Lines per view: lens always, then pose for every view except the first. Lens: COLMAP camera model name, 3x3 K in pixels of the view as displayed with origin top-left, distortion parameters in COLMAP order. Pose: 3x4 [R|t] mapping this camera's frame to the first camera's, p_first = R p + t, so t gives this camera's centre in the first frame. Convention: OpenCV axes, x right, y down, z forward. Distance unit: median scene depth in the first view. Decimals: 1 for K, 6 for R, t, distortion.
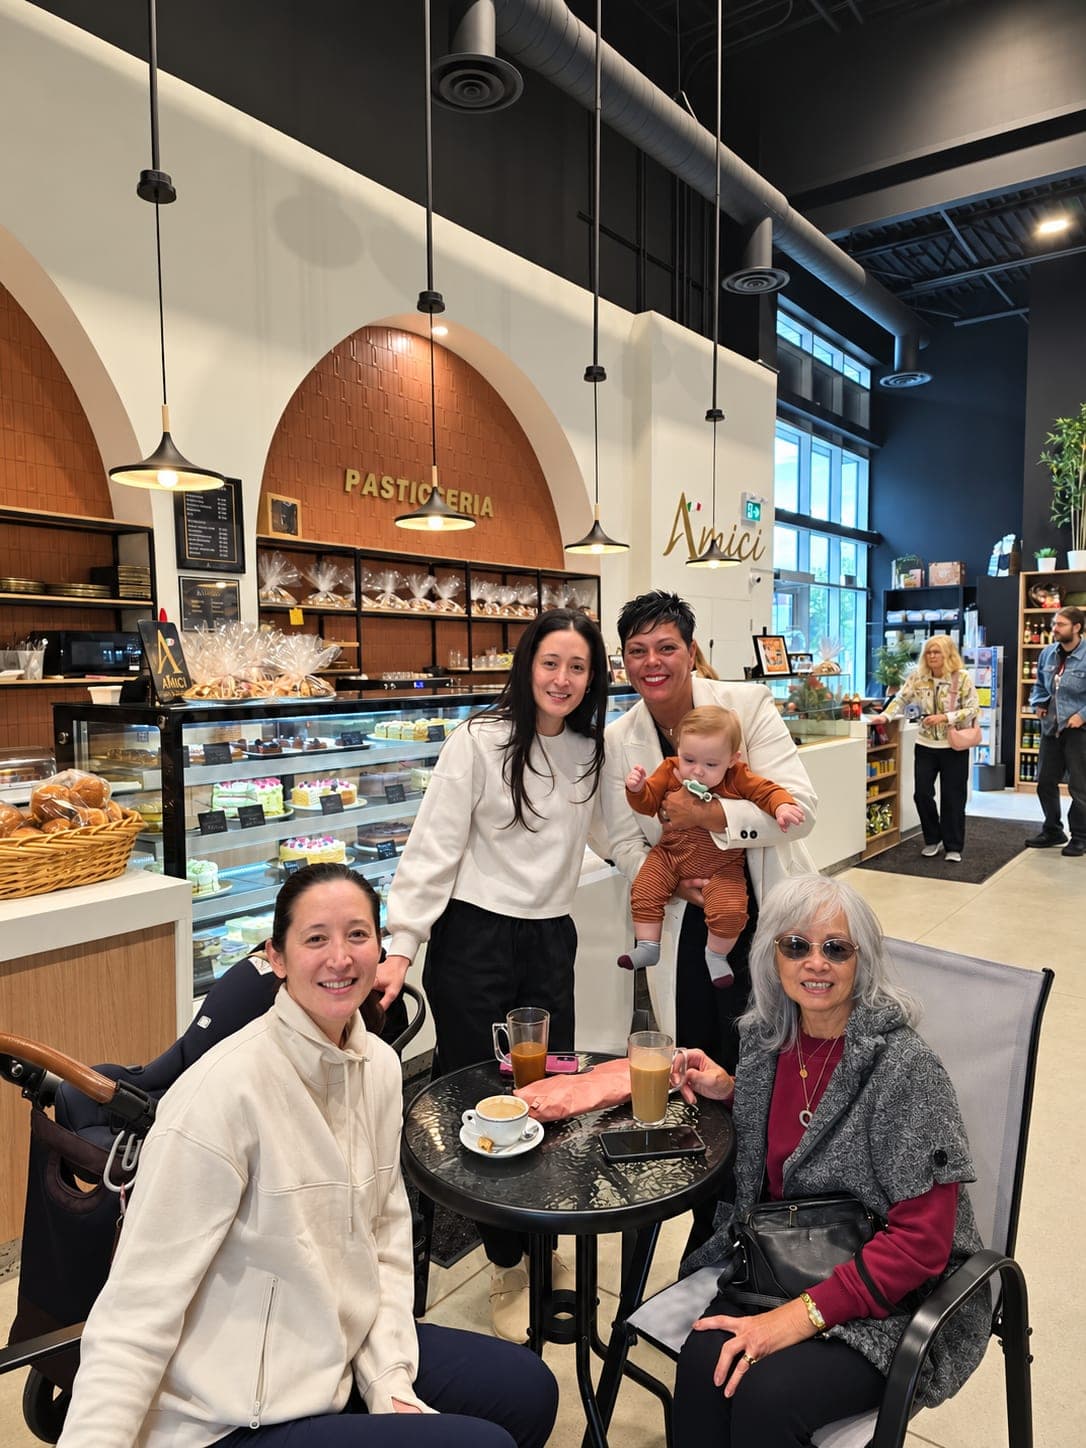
lens RADIAL K [[1042.4, 0, 543.0], [0, 1042.4, 724.0], [0, 0, 1]] dist [0.040395, -0.004663]
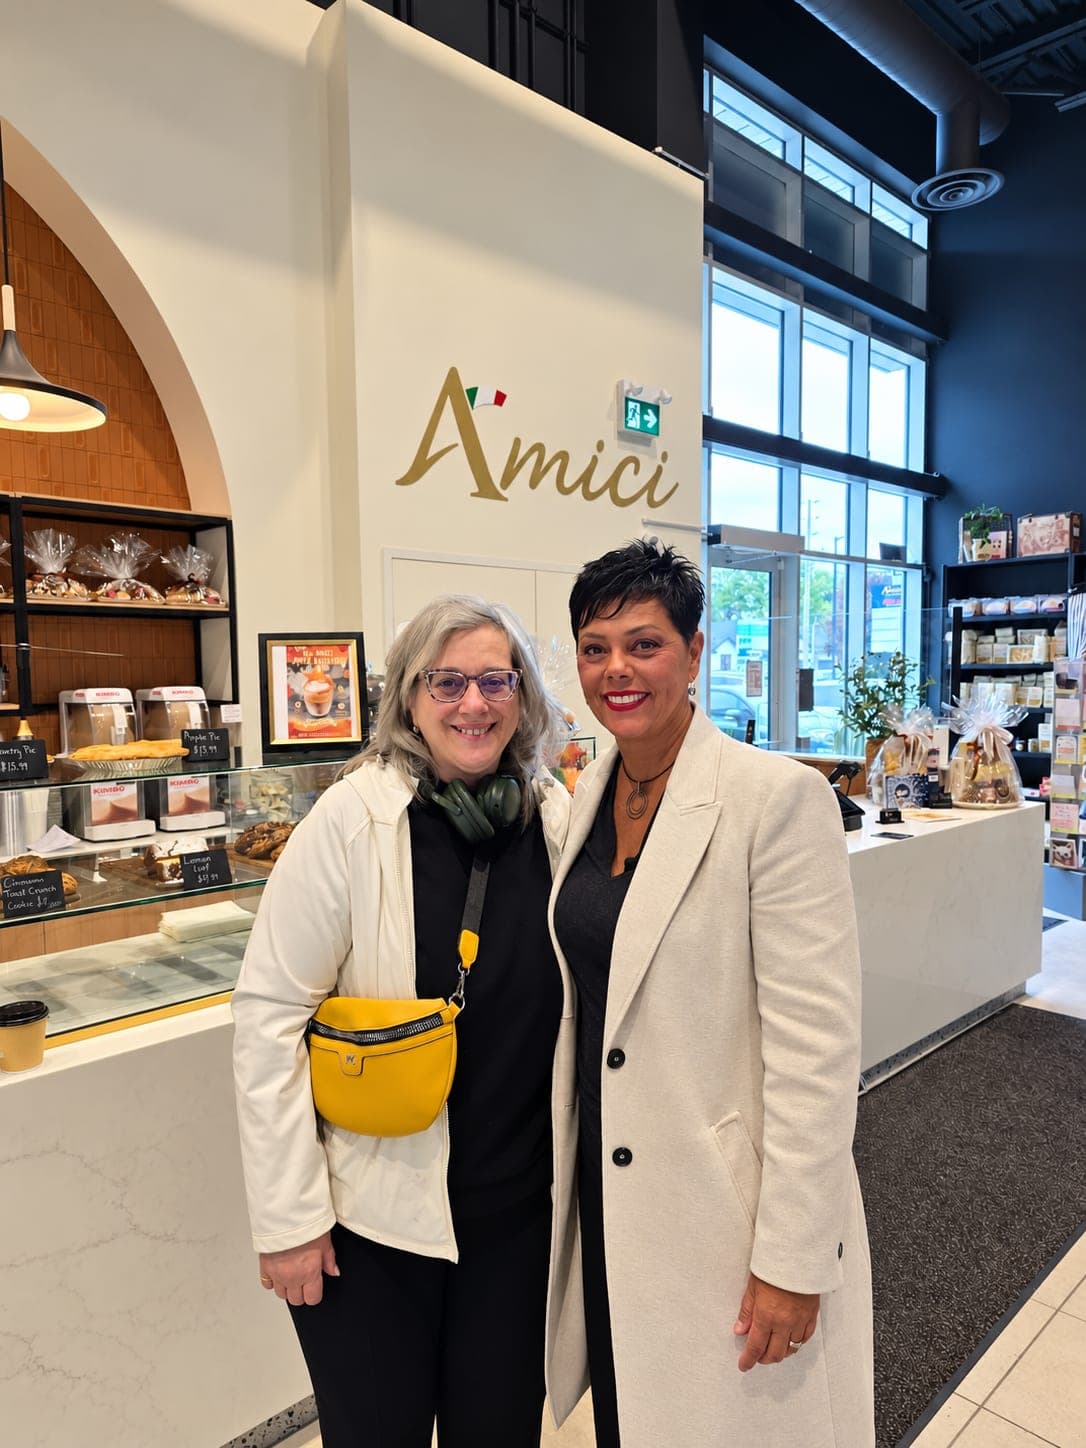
lens RADIAL K [[1069.0, 0, 559.2], [0, 1069.0, 712.5], [0, 0, 1]] dist [0.036458, -0.007544]
pose [[0.990541, 0.011766, -0.136712, 0.193248], [-0.013371, 0.999852, -0.010826, -0.030771], [0.136565, 0.012551, 0.990552, 0.346789]]
